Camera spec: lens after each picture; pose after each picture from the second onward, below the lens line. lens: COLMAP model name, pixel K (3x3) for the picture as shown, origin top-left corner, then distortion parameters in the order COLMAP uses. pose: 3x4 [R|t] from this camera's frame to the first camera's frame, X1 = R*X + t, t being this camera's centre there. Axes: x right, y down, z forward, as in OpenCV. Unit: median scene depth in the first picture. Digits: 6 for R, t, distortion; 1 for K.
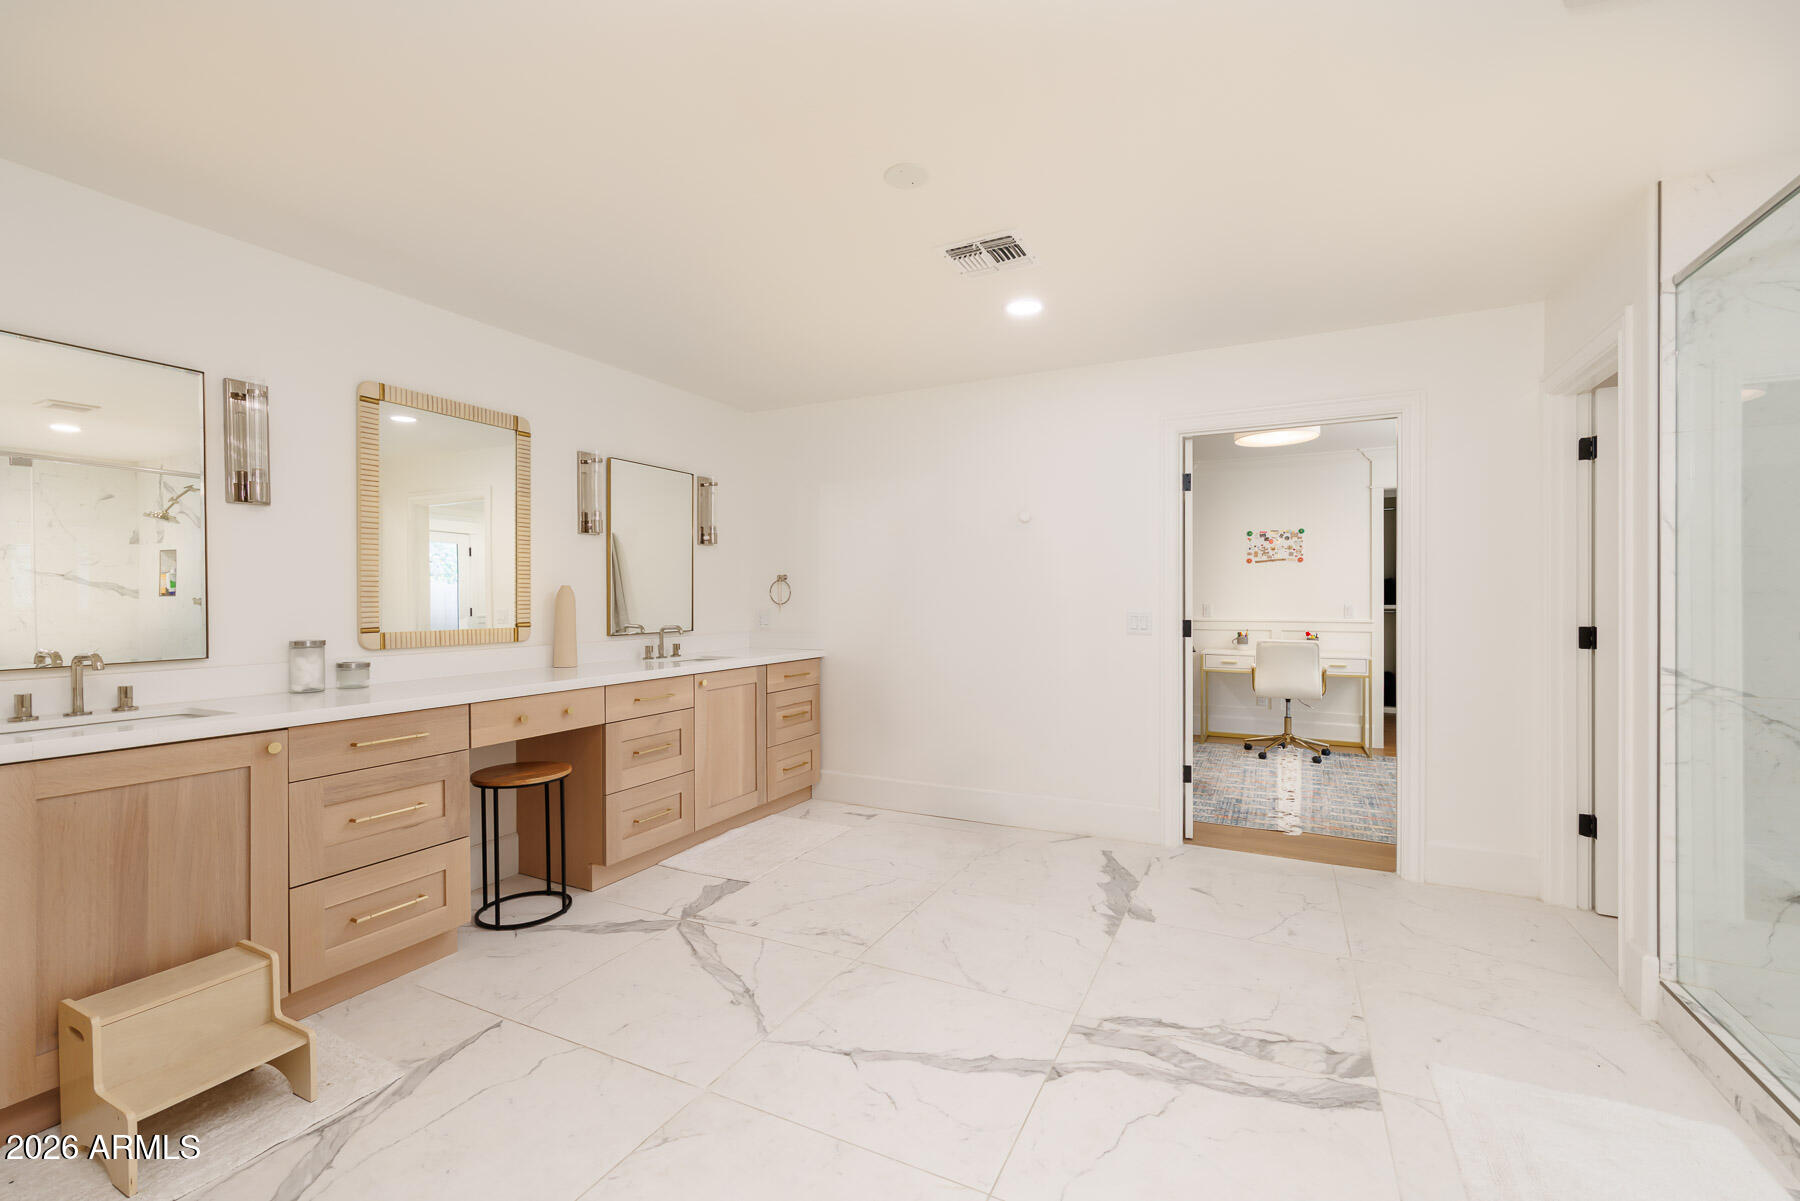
lens RADIAL K [[736.4, 0, 903.1], [0, 736.4, 608.5], [0, 0, 1]] dist [0.003371, 0.000291]
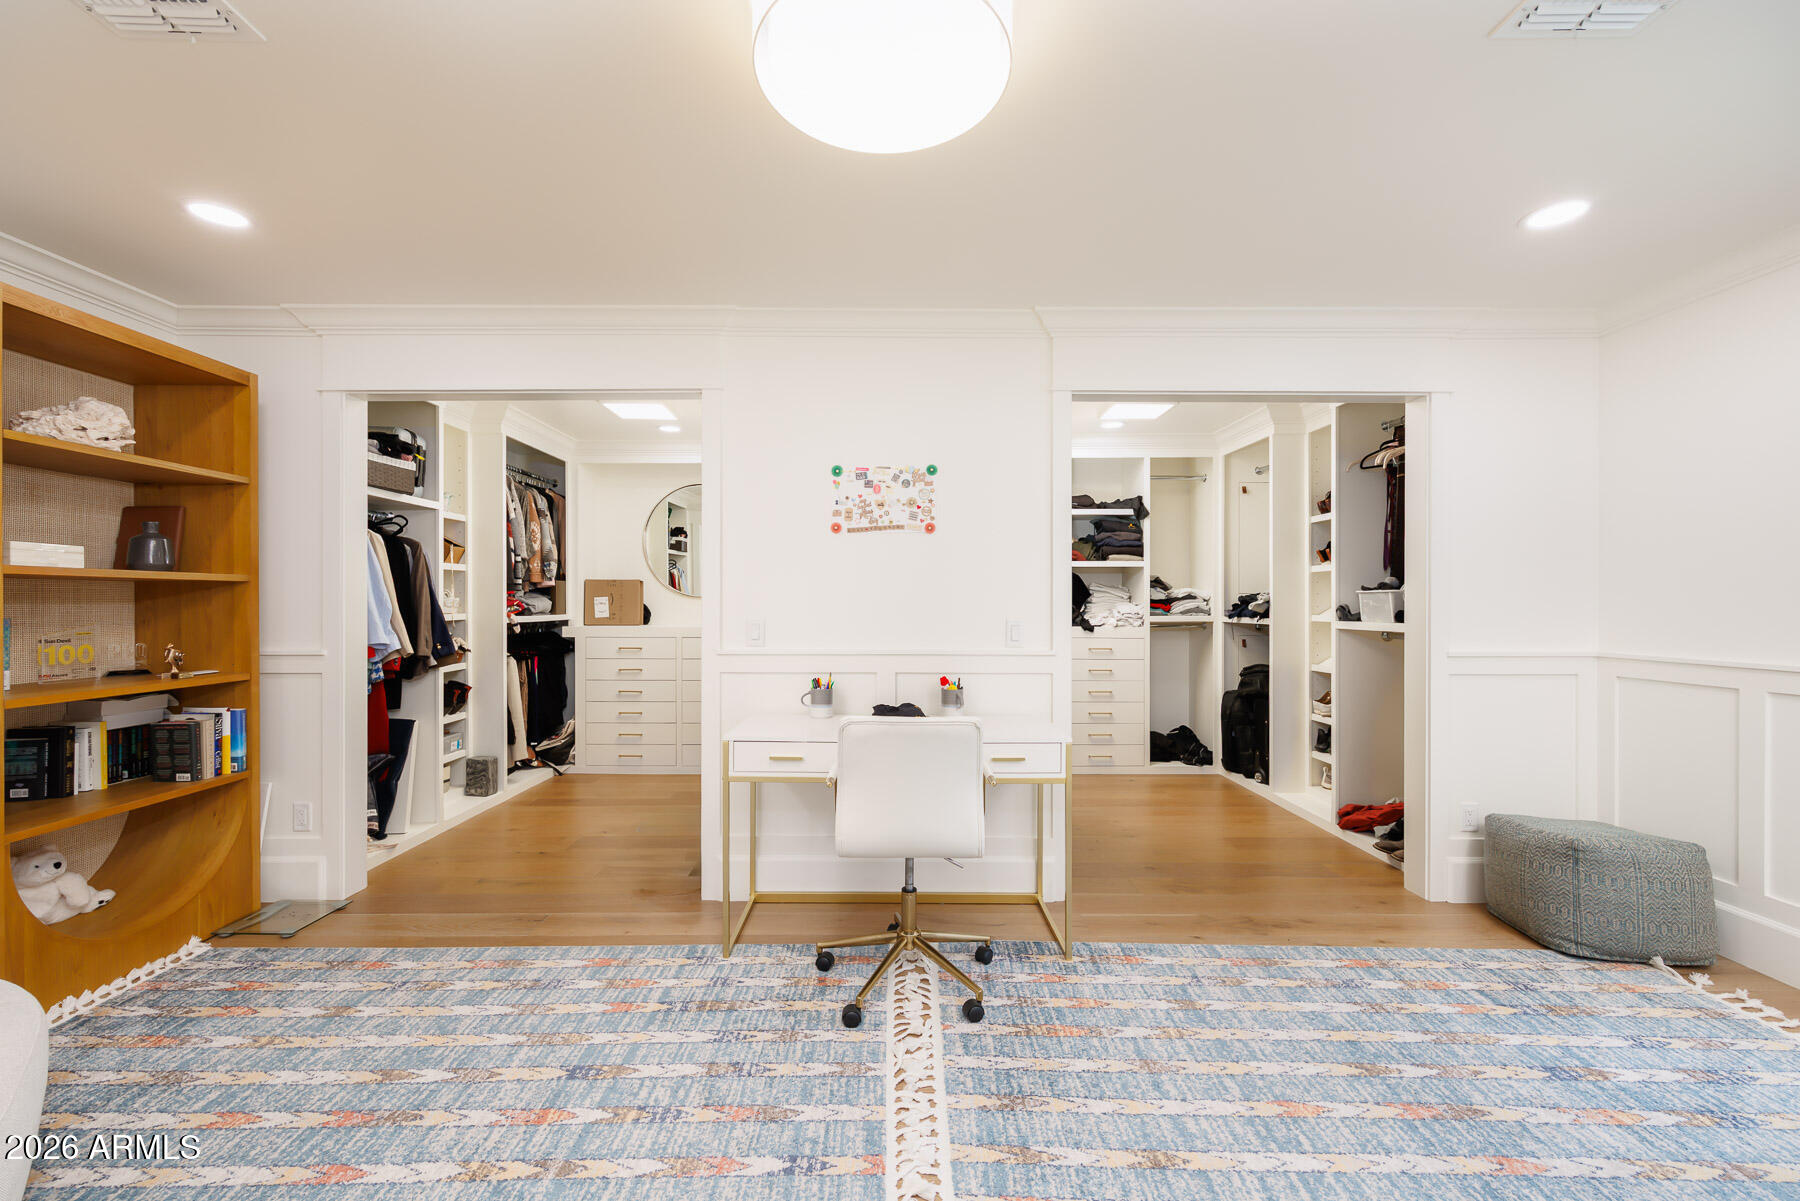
lens RADIAL K [[736.4, 0, 900.9], [0, 736.4, 599.2], [0, 0, 1]] dist [0.003371, 0.000291]
pose [[0.887241, 0.002092, 0.461302, 0.290342], [-0.001134, 0.999997, -0.002353, -0.017429], [-0.461306, 0.001564, 0.887240, 0.564140]]
